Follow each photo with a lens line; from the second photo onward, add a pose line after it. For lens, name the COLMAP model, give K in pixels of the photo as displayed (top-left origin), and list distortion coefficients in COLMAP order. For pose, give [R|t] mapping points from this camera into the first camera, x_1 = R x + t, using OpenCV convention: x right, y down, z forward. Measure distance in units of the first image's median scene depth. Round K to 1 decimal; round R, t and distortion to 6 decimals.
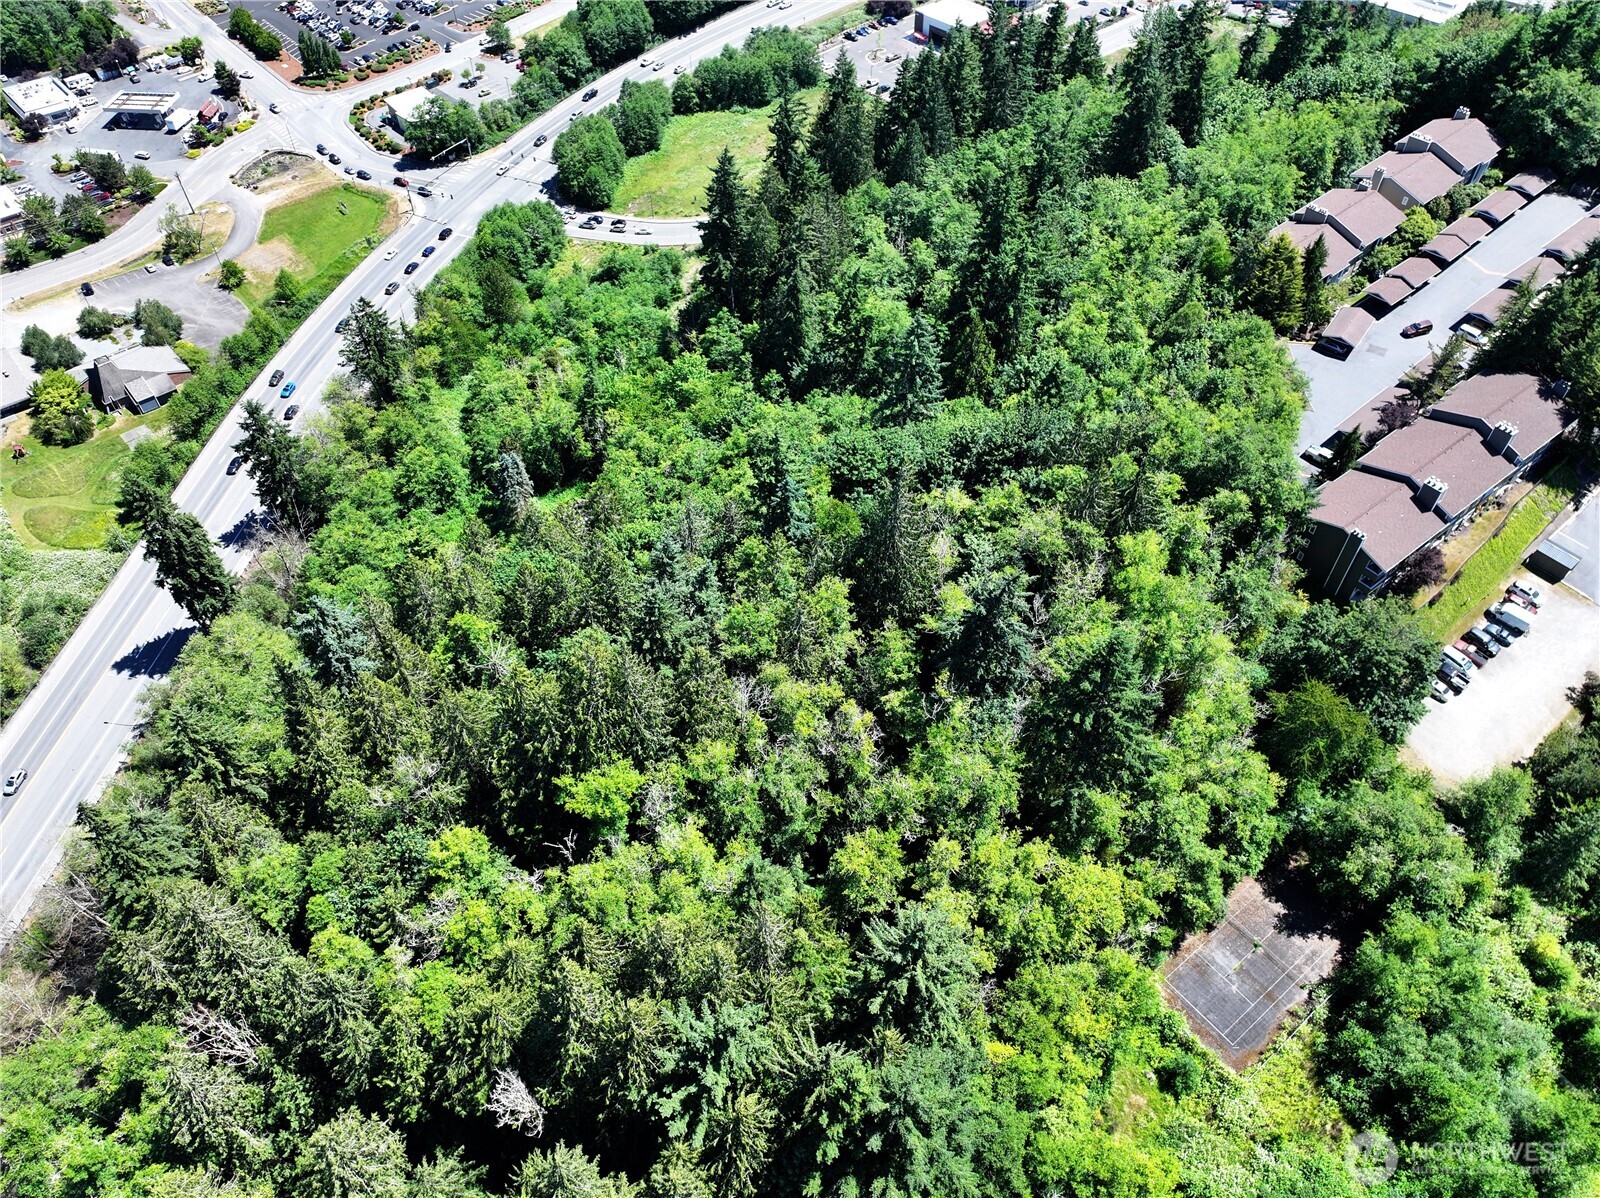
lens RADIAL K [[1125.0, 0, 802.4], [0, 1125.0, 600.8], [0, 0, 1]] dist [-0.004647, 0.020610]
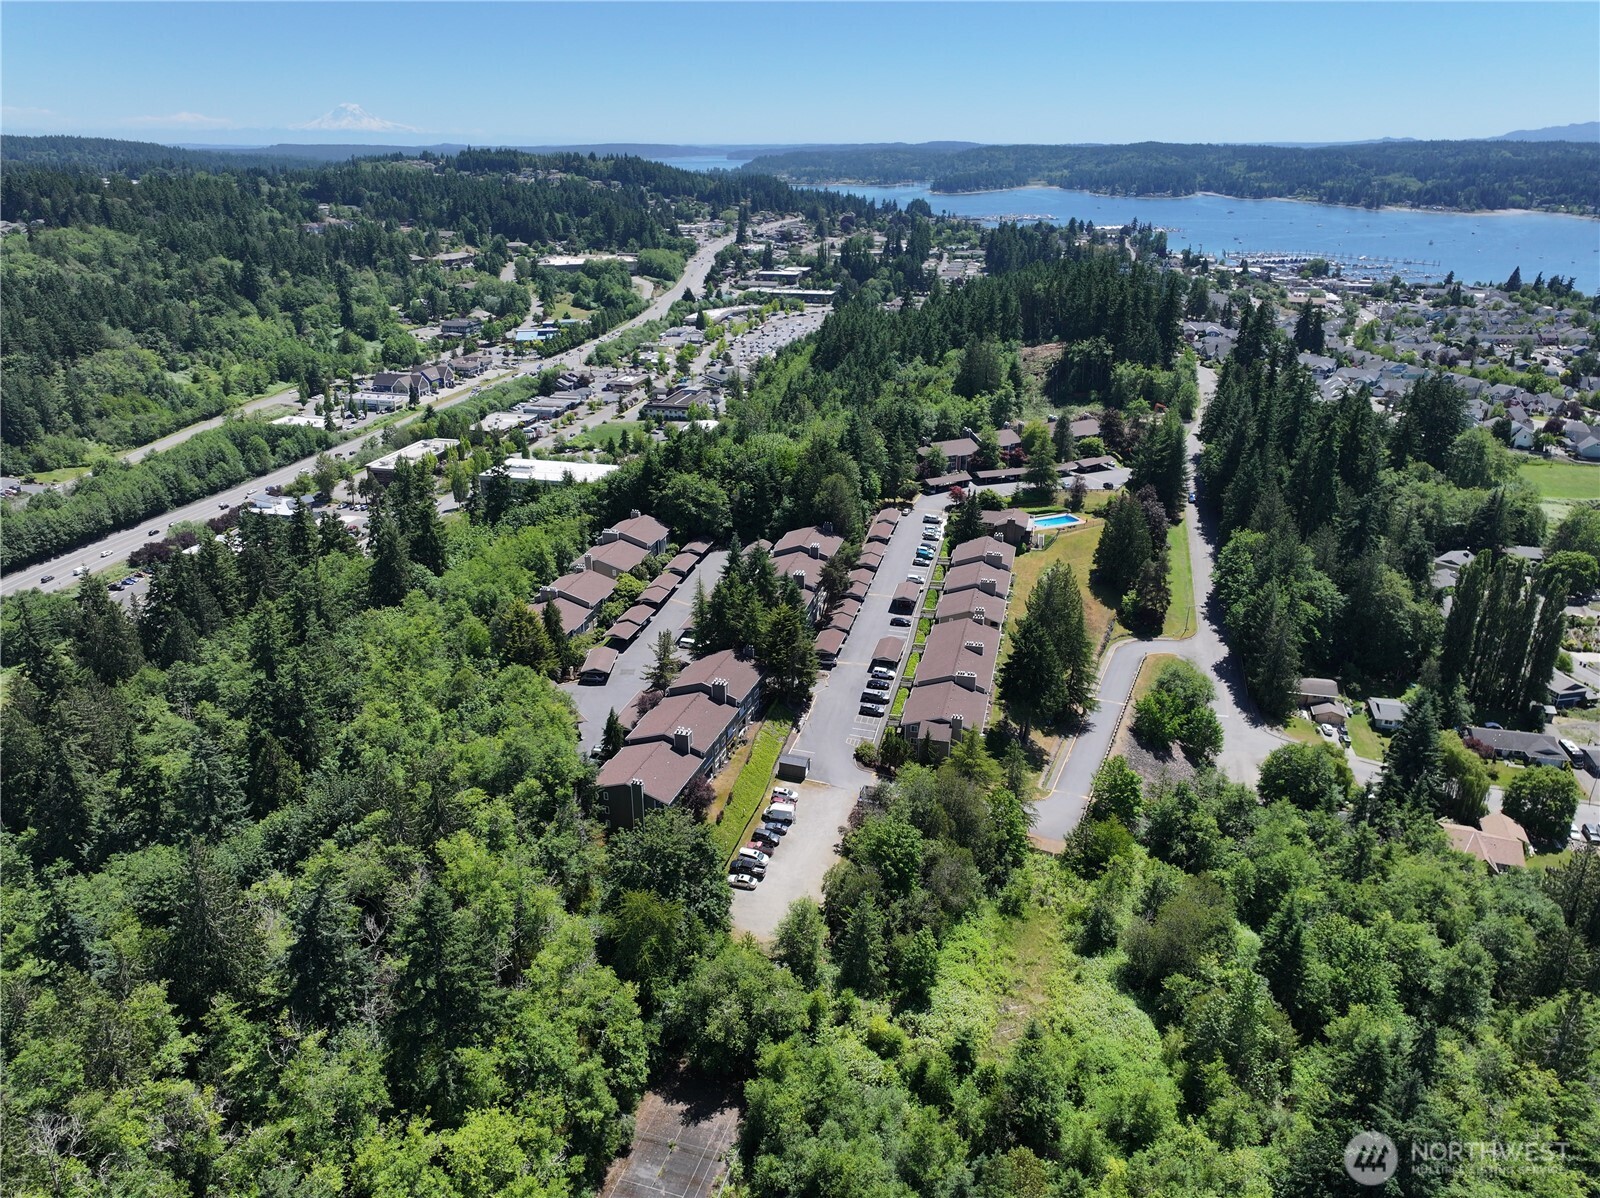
lens RADIAL K [[1125.0, 0, 802.4], [0, 1125.0, 600.8], [0, 0, 1]] dist [-0.004647, 0.020610]
pose [[0.826293, -0.209004, 0.523026, 0.048703], [0.413632, 0.855452, -0.311626, 0.195719], [-0.382293, 0.473835, 0.793305, -0.094145]]
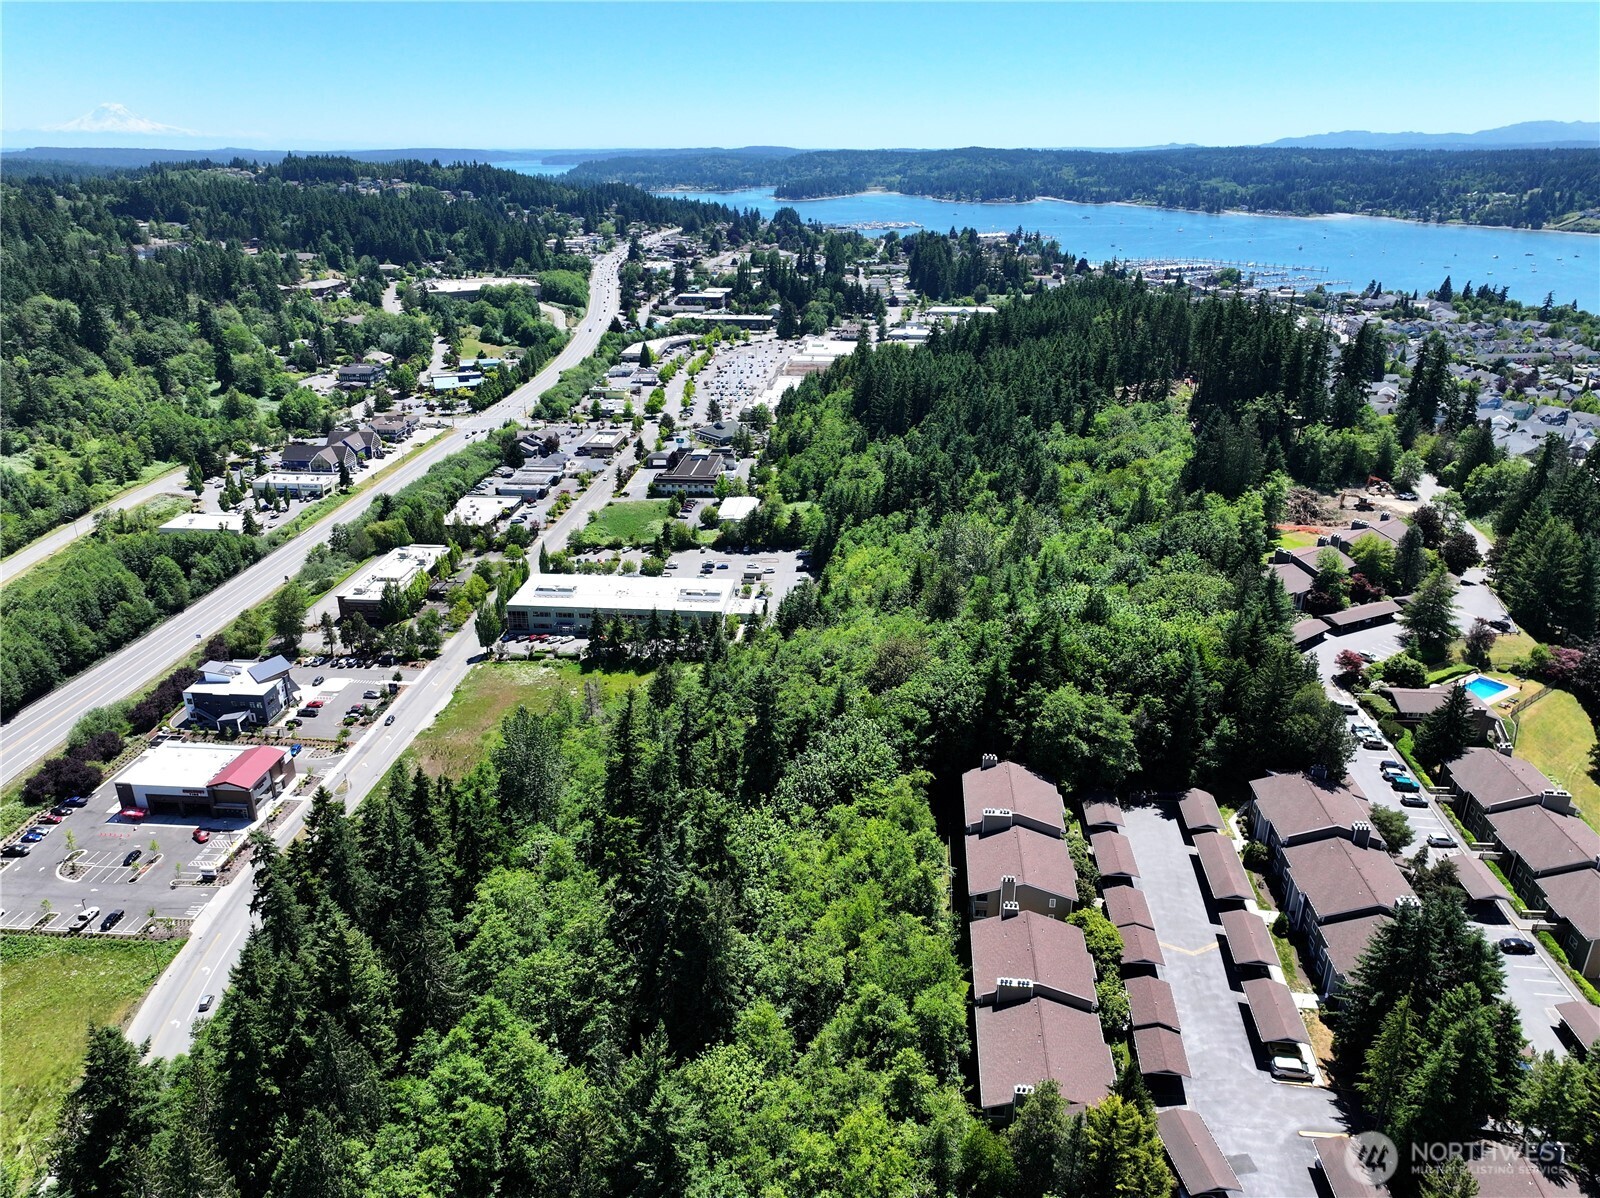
lens RADIAL K [[1125.0, 0, 802.4], [0, 1125.0, 600.8], [0, 0, 1]] dist [-0.004647, 0.020610]
pose [[0.727440, -0.252979, 0.637835, -0.013946], [0.504405, 0.827350, -0.247120, -0.528935], [-0.465196, 0.501491, 0.729451, 0.544396]]
